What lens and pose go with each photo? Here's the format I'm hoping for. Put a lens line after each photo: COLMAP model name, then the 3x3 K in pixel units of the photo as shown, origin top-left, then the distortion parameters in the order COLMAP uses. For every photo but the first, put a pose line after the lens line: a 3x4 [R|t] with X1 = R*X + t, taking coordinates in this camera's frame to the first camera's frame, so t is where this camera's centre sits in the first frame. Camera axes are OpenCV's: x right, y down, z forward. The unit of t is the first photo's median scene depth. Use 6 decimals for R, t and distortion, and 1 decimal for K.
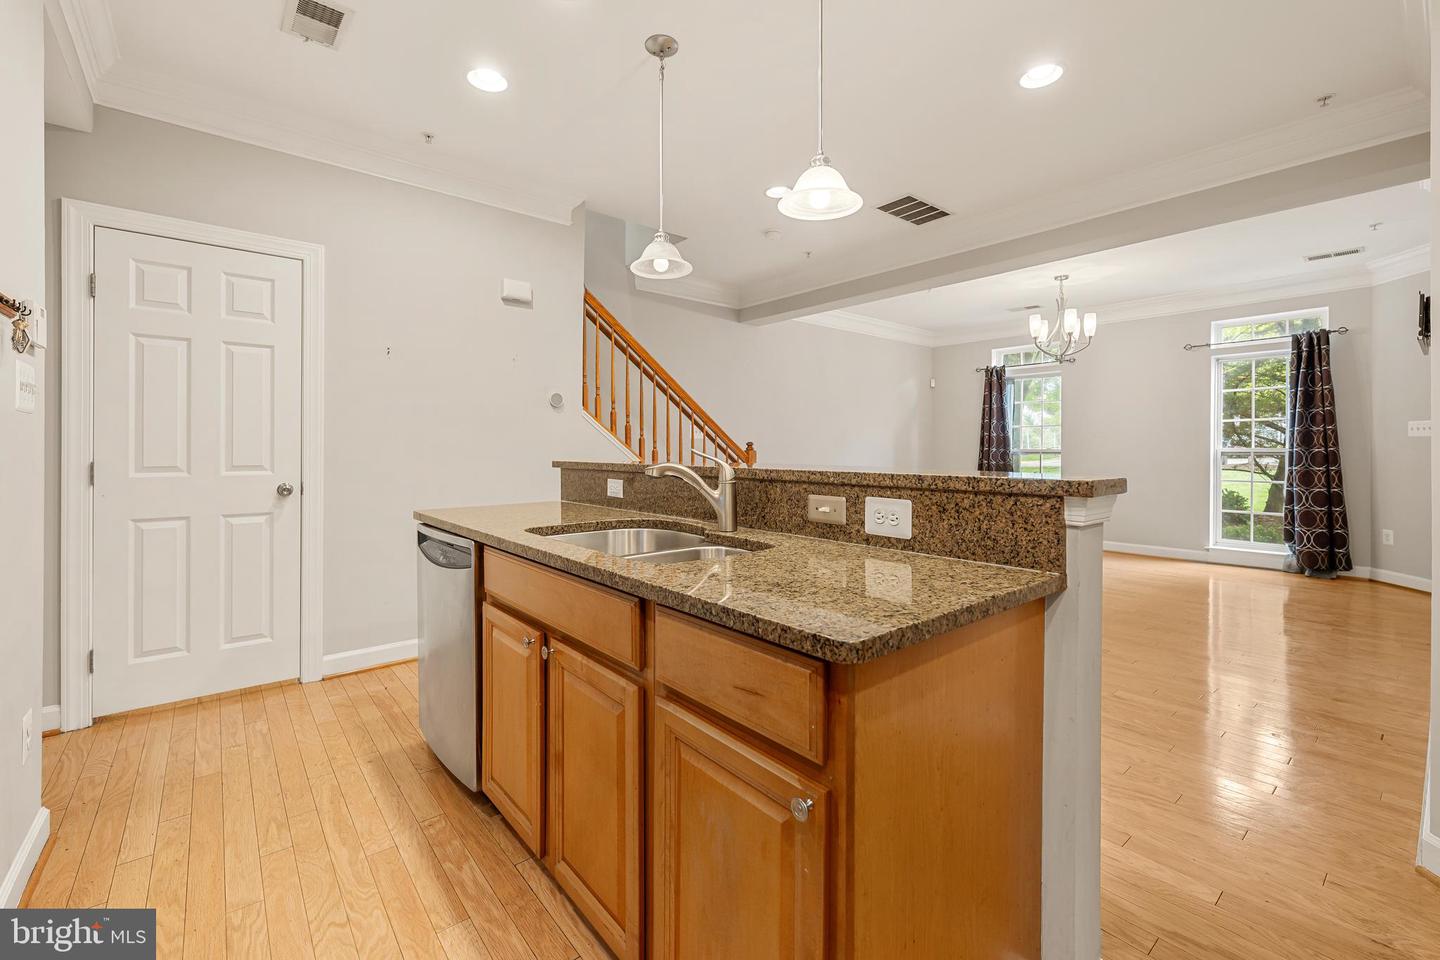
lens RADIAL K [[615.7, 0, 721.8], [0, 615.7, 450.9], [0, 0, 1]] dist [-0.002052, -0.000307]
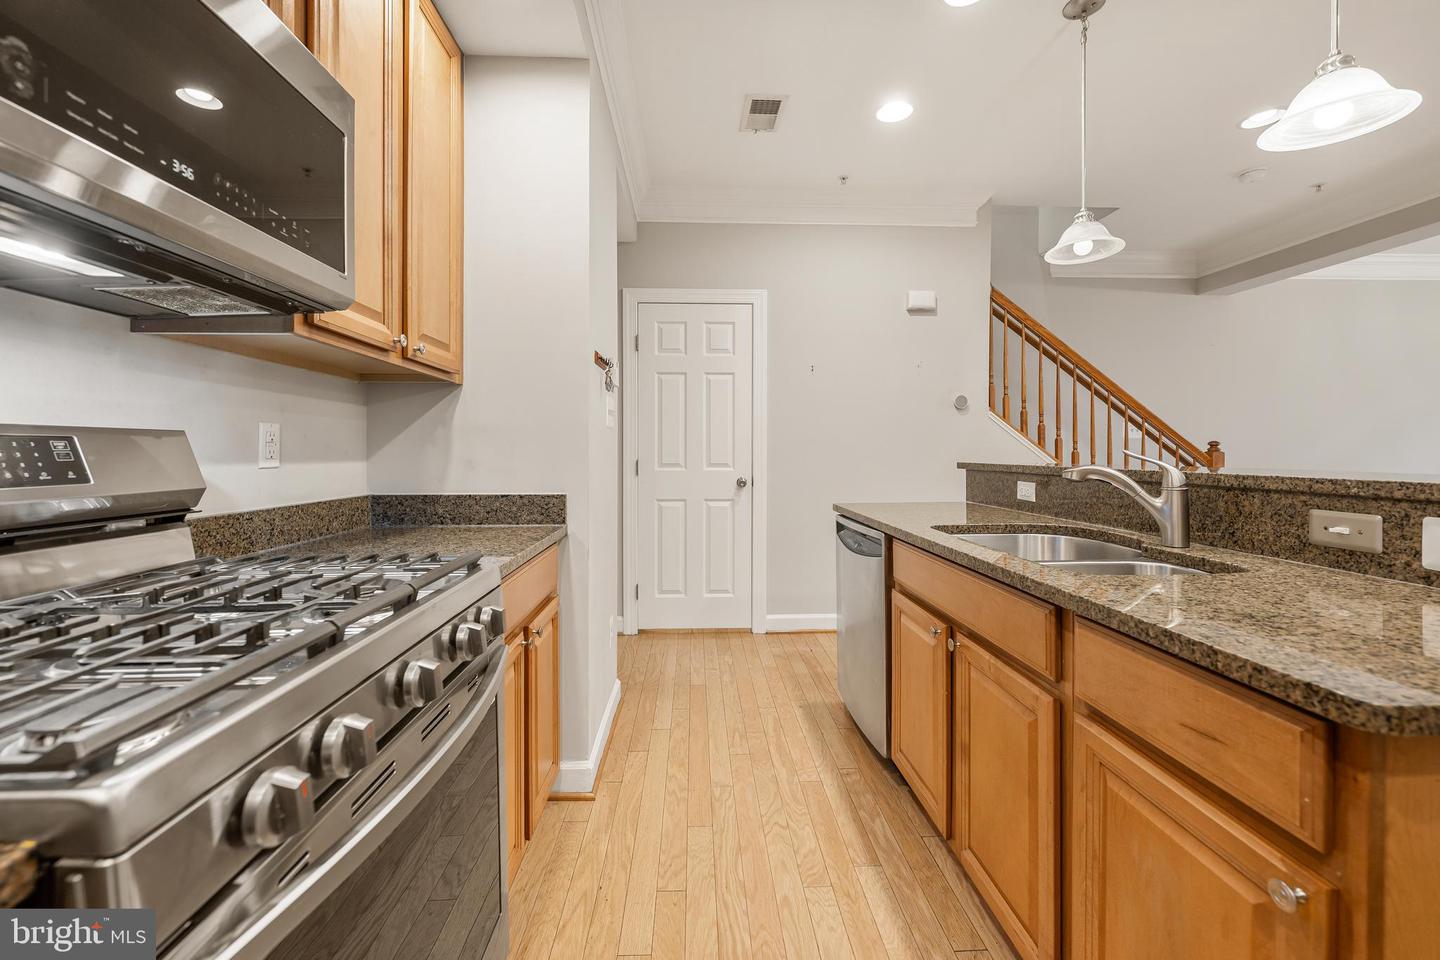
lens RADIAL K [[585.1, 0, 706.6], [0, 585.1, 453.4], [0, 0, 1]] dist [-0.000528, -0.000090]
pose [[0.783138, 0.000491, -0.621848, 0.004602], [0.000552, 0.999999, 0.001485, 0.000083], [0.621848, -0.001507, 0.783137, -0.029962]]
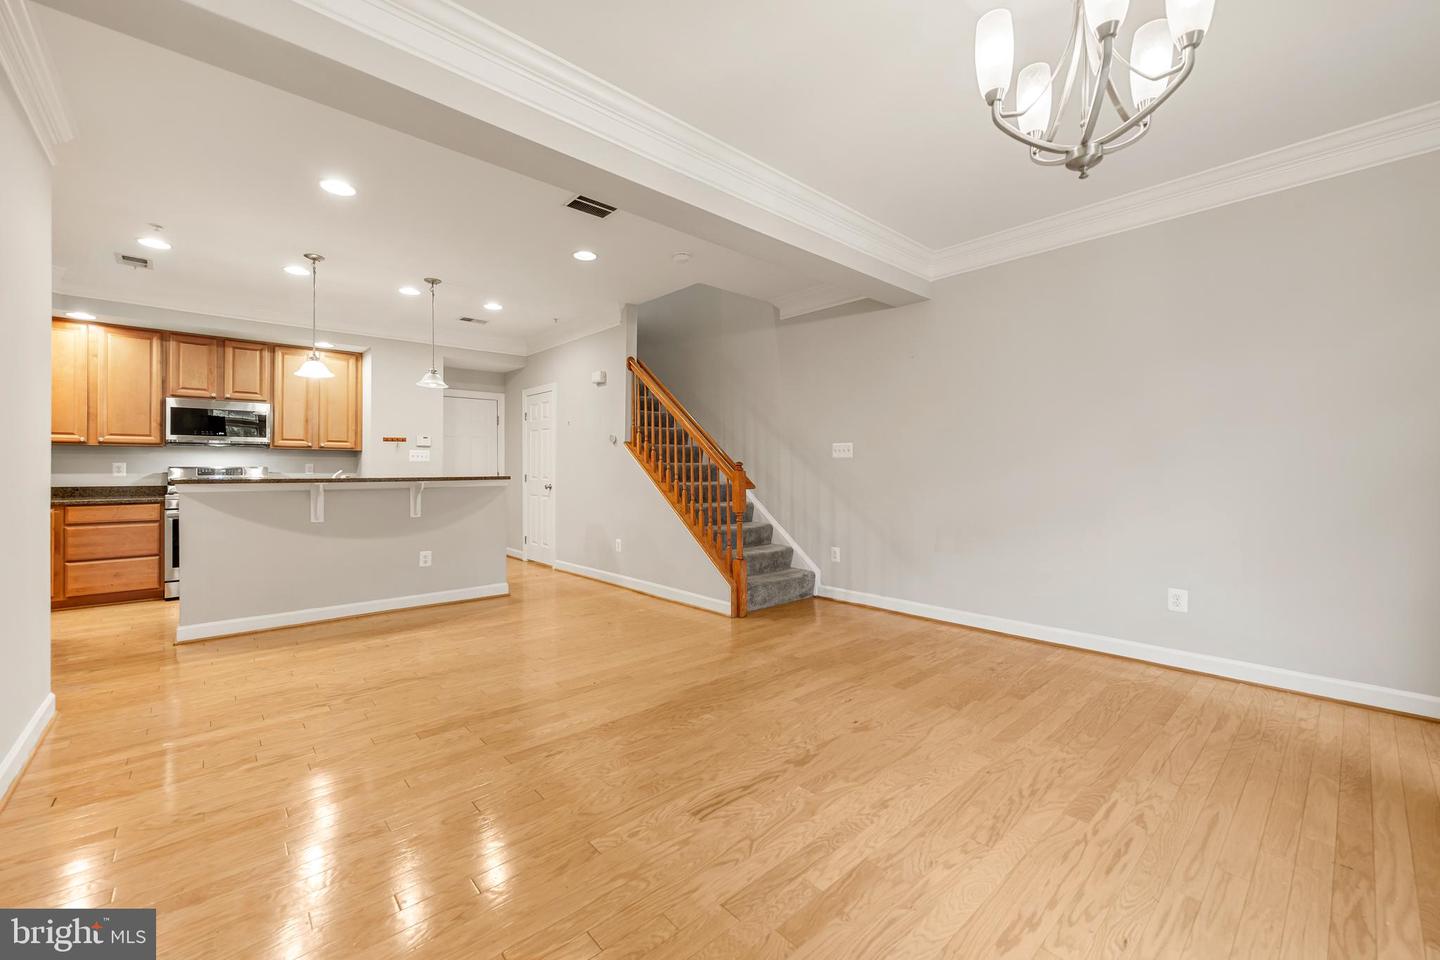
lens RADIAL K [[579.9, 0, 718.5], [0, 579.9, 466.5], [0, 0, 1]] dist [-0.000726, 0.000193]
pose [[0.030904, -0.005156, -0.999509, 2.805906], [-0.000662, 0.999986, -0.005179, -0.008246], [0.999522, 0.000822, 0.030900, 2.793586]]
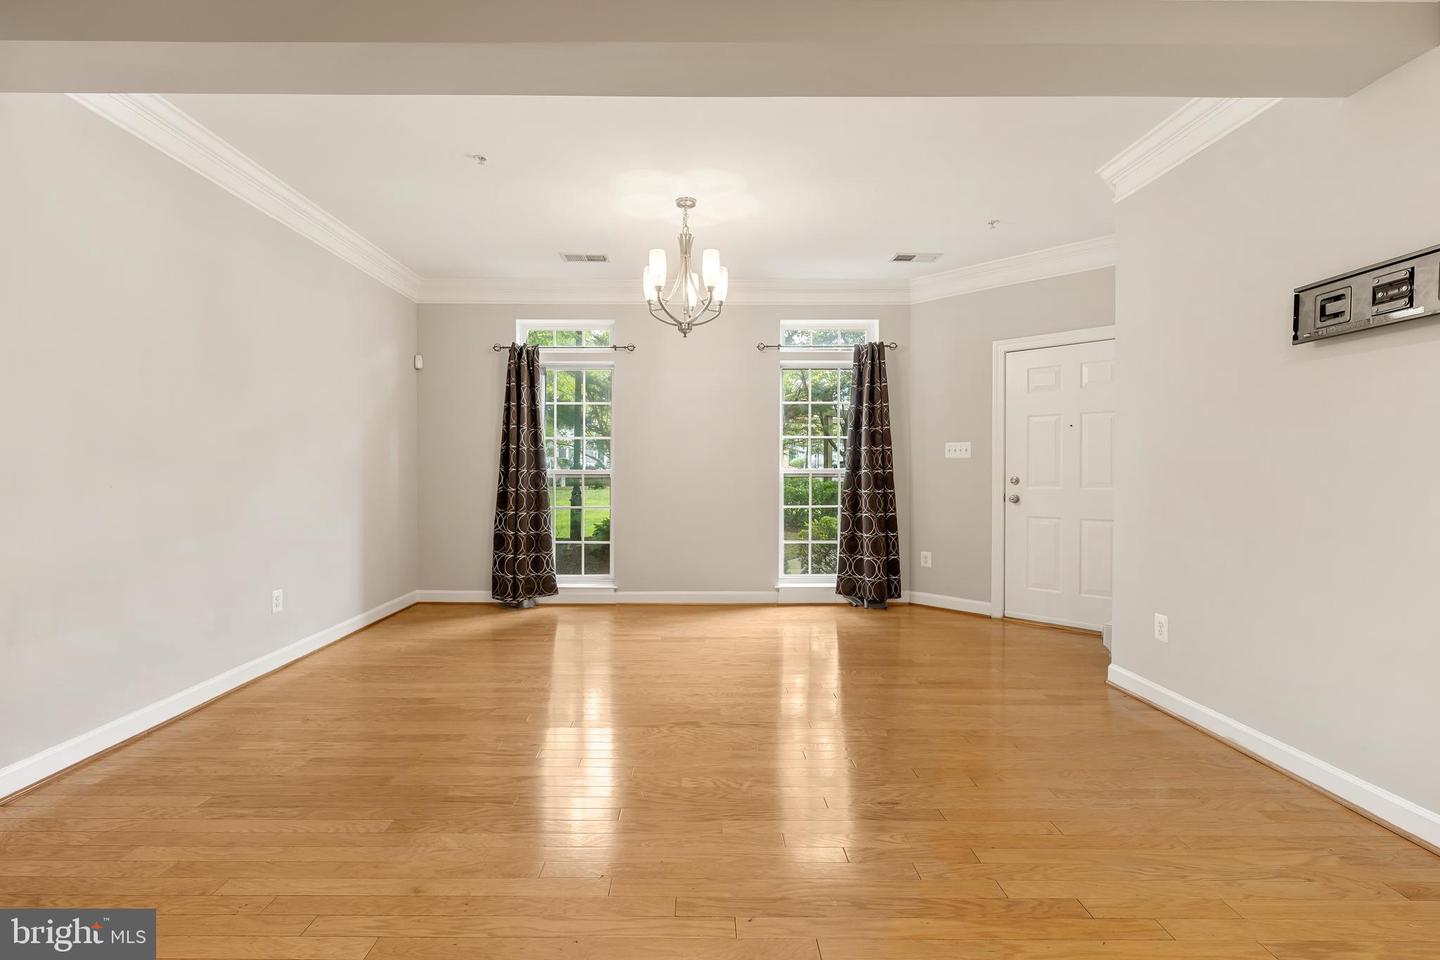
lens RADIAL K [[653.9, 0, 702.0], [0, 653.9, 479.0], [0, 0, 1]] dist [0.001487, 0.000252]
pose [[0.643299, -0.009059, 0.765561, 0.135641], [0.001427, 0.999942, 0.010633, -0.003496], [-0.765614, -0.005747, 0.643275, 1.878223]]
